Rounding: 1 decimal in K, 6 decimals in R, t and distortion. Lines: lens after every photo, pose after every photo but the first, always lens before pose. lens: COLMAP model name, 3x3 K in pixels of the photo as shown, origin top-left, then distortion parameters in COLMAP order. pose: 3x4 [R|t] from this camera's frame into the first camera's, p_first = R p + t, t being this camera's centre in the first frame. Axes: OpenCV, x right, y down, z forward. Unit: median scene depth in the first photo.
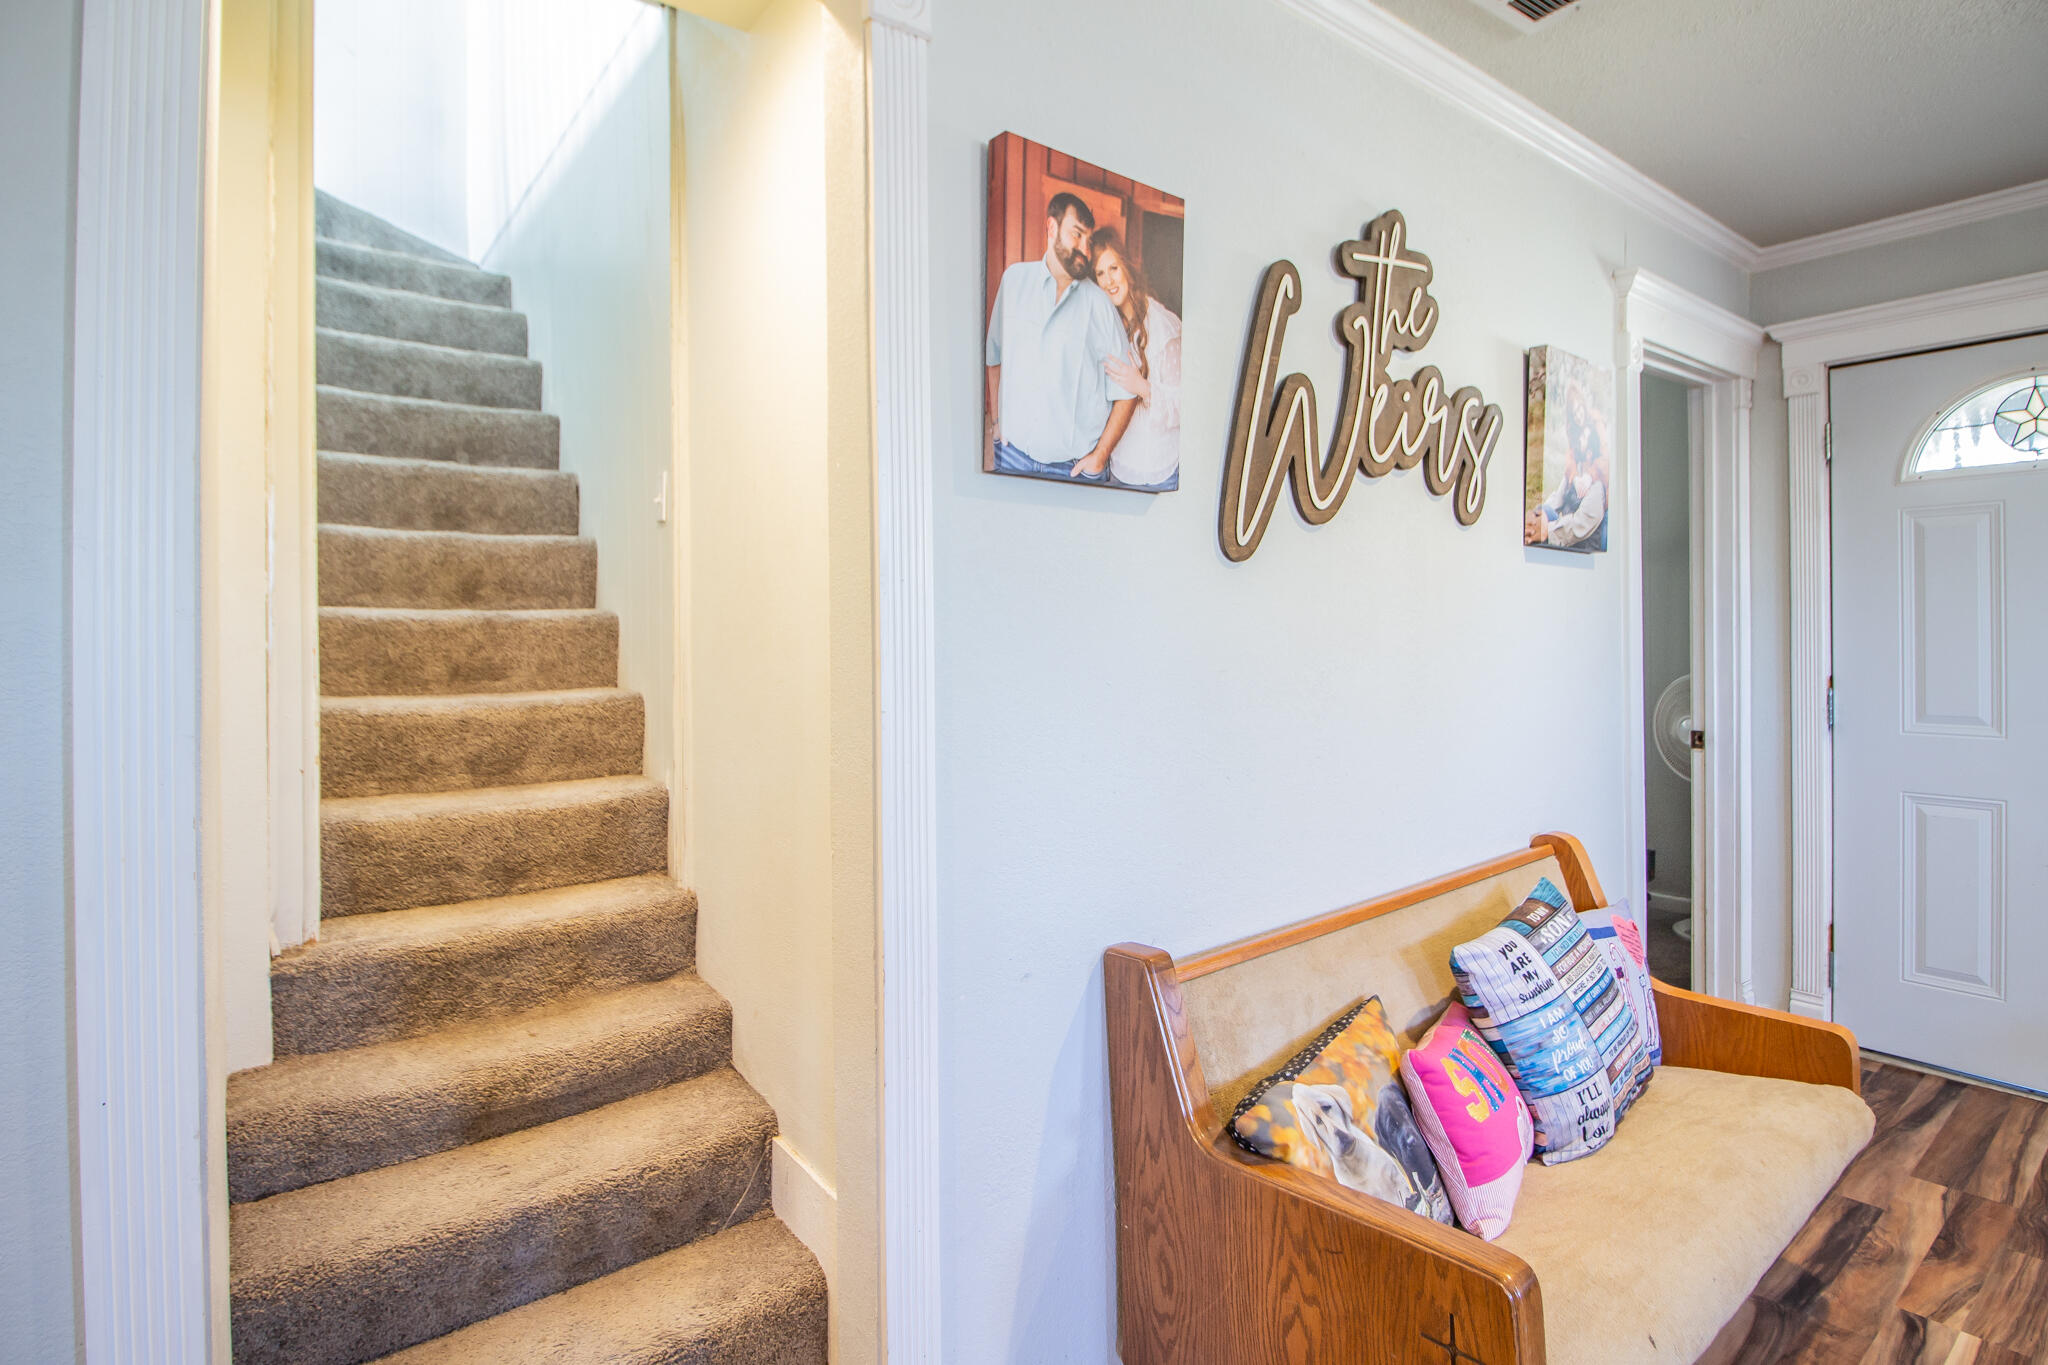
lens RADIAL K [[1013.6, 0, 1026.0], [0, 1013.6, 636.5], [0, 0, 1]] dist [0.004733, -0.009250]
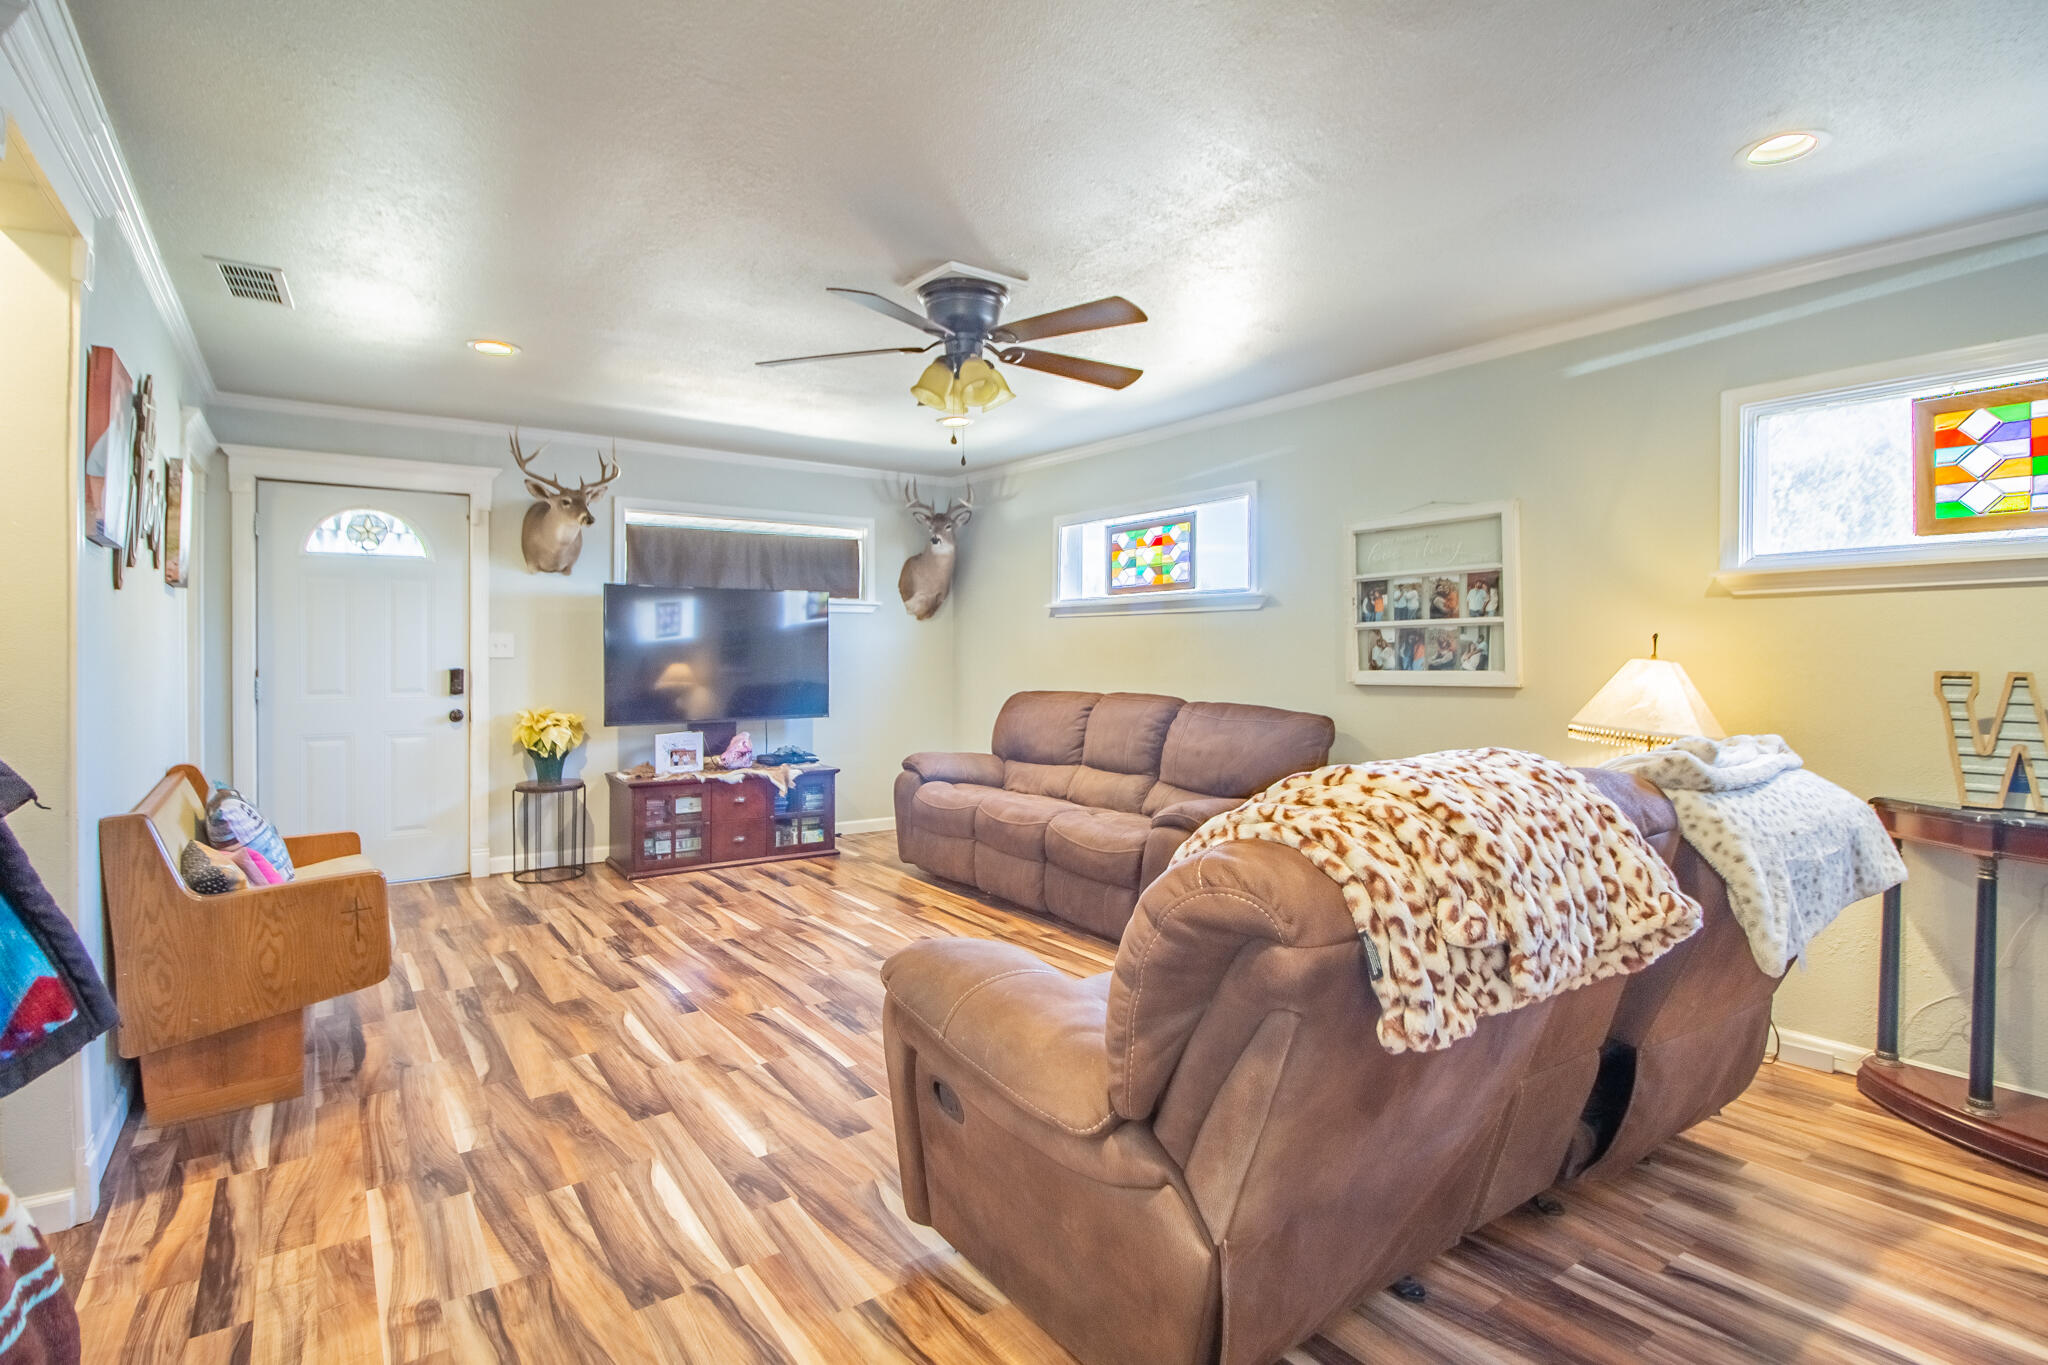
lens RADIAL K [[1013.6, 0, 1026.9], [0, 1013.6, 663.3], [0, 0, 1]] dist [0.004733, -0.009250]
pose [[0.051111, -0.007445, 0.998665, -1.527571], [0.003121, 0.999969, 0.007295, 0.043241], [-0.998688, 0.002744, 0.051133, -0.622445]]
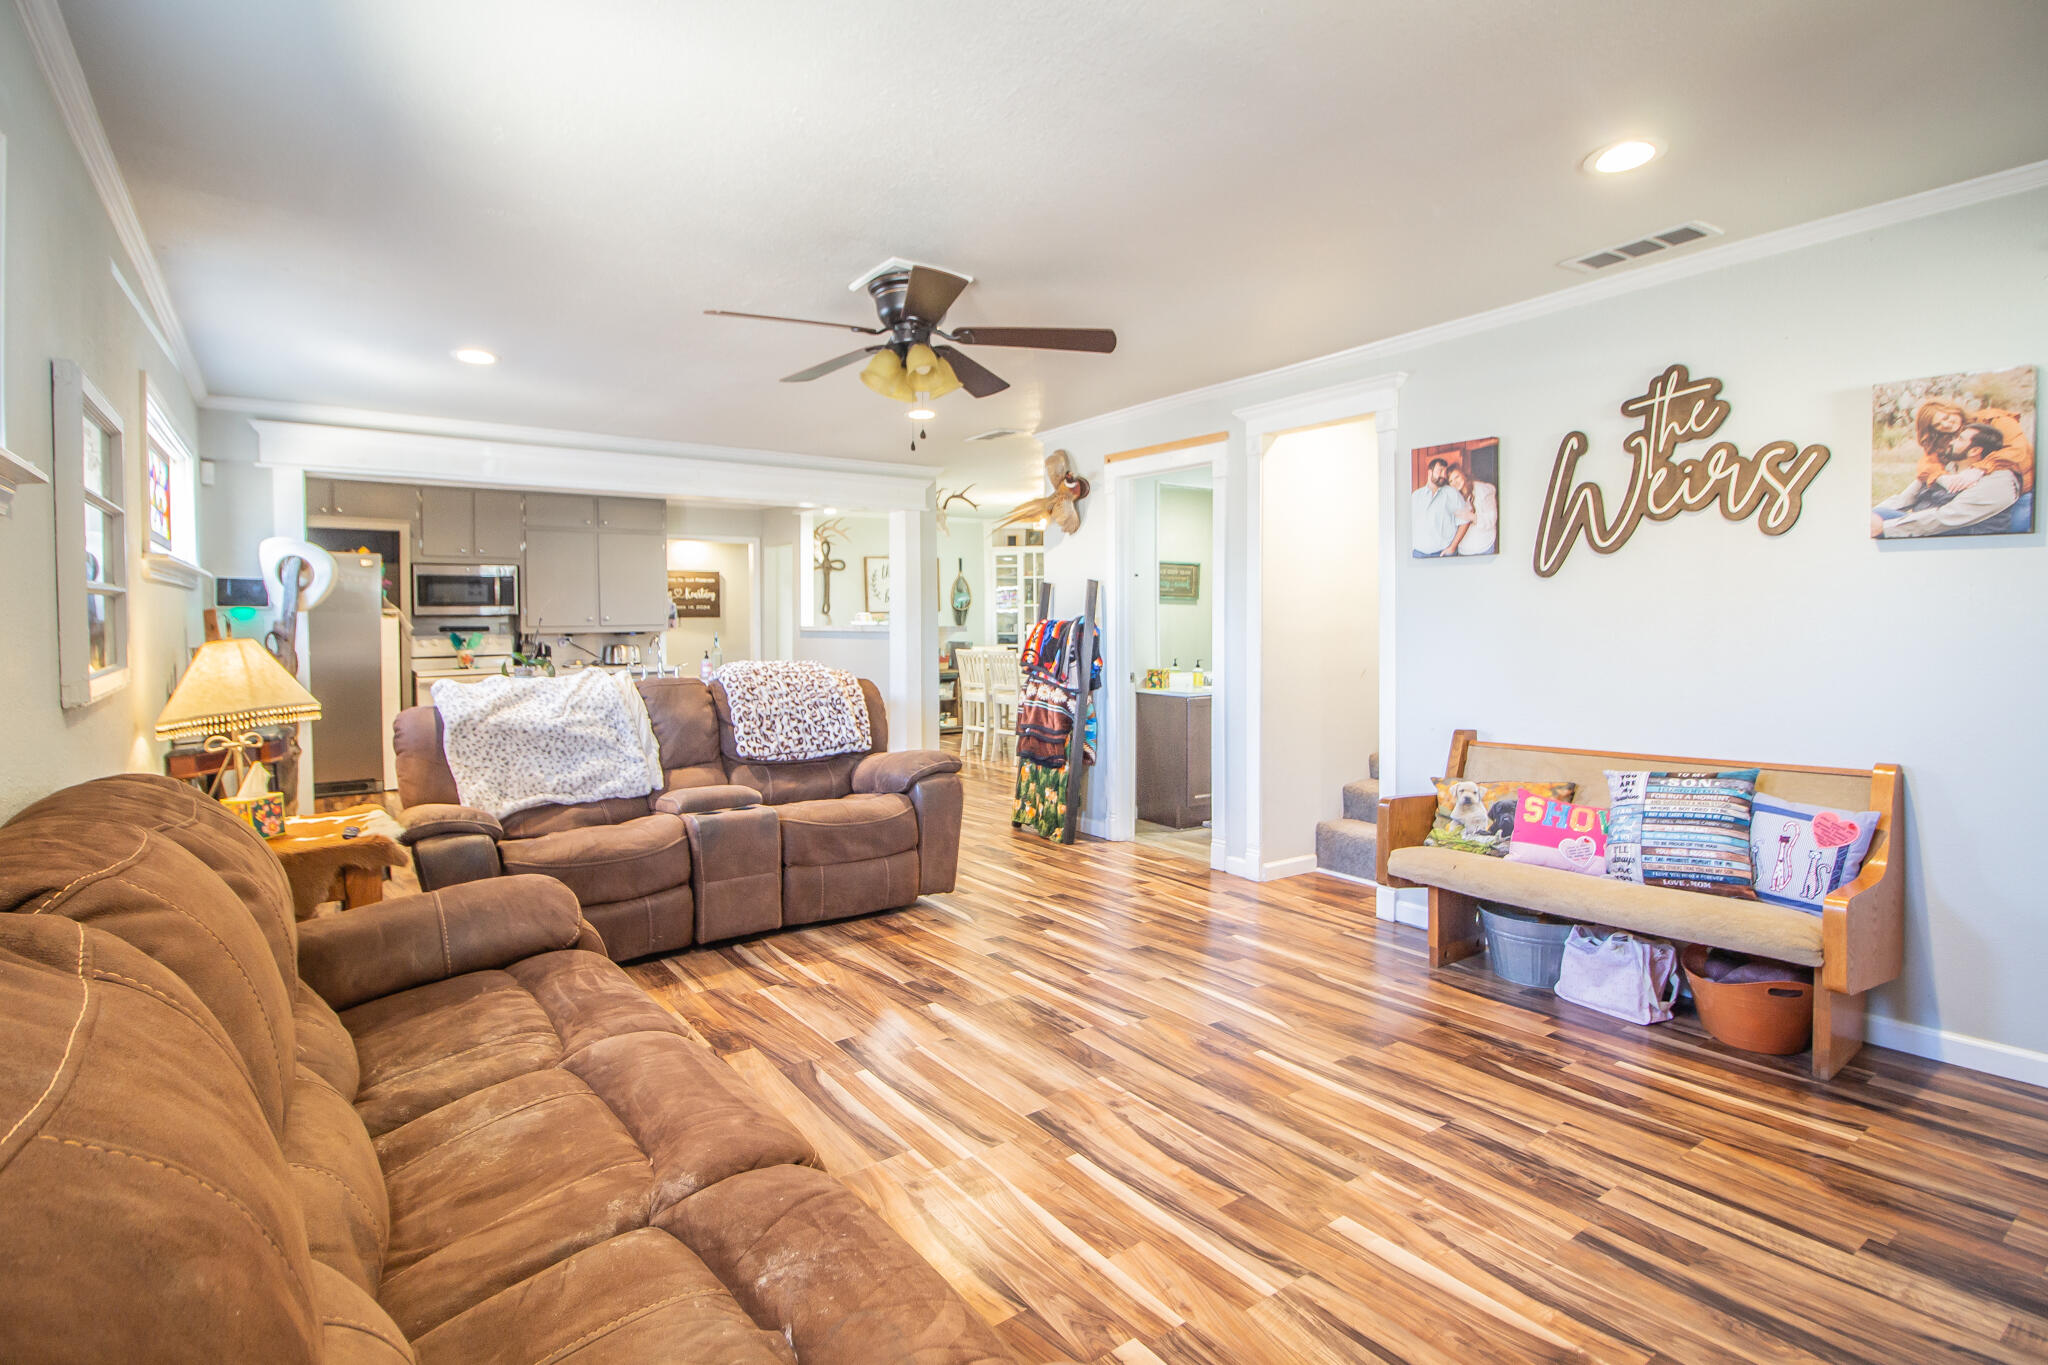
lens RADIAL K [[1013.6, 0, 1038.6], [0, 1013.6, 639.4], [0, 0, 1]] dist [0.004733, -0.009250]
pose [[-0.032474, 0.021078, -0.999250, 2.795684], [-0.000207, 0.999777, 0.021096, 0.016487], [0.999473, 0.000892, -0.032462, -0.038361]]
